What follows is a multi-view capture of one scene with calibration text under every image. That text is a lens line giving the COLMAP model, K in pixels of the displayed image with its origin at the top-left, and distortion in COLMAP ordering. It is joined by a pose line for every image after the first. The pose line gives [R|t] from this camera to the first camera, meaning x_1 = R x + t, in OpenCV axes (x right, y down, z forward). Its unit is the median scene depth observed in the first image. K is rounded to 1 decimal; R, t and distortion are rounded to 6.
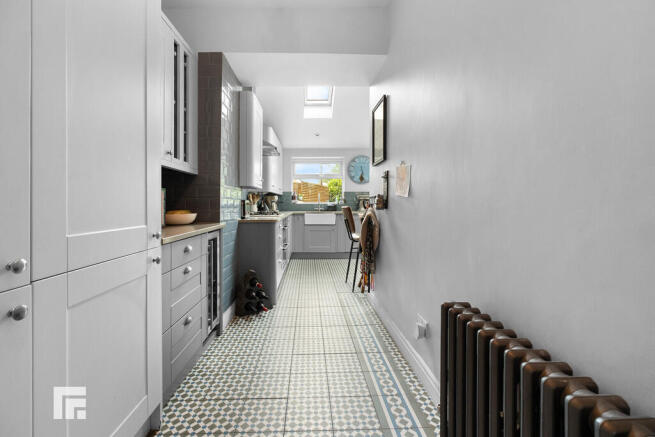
lens RADIAL K [[280.0, 0, 326.4], [0, 280.0, 204.2], [0, 0, 1]] dist [-0.000746, -0.000014]
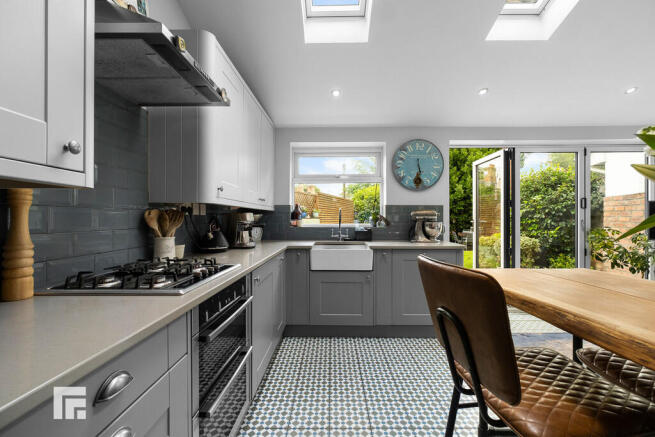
lens RADIAL K [[273.8, 0, 338.6], [0, 273.8, 218.2], [0, 0, 1]] dist [-0.000268, 0.000062]
pose [[0.998961, 0.001837, -0.045529, -0.004806], [-0.002009, 0.999991, -0.003723, -0.016902], [0.045522, 0.003810, 0.998956, 0.464817]]
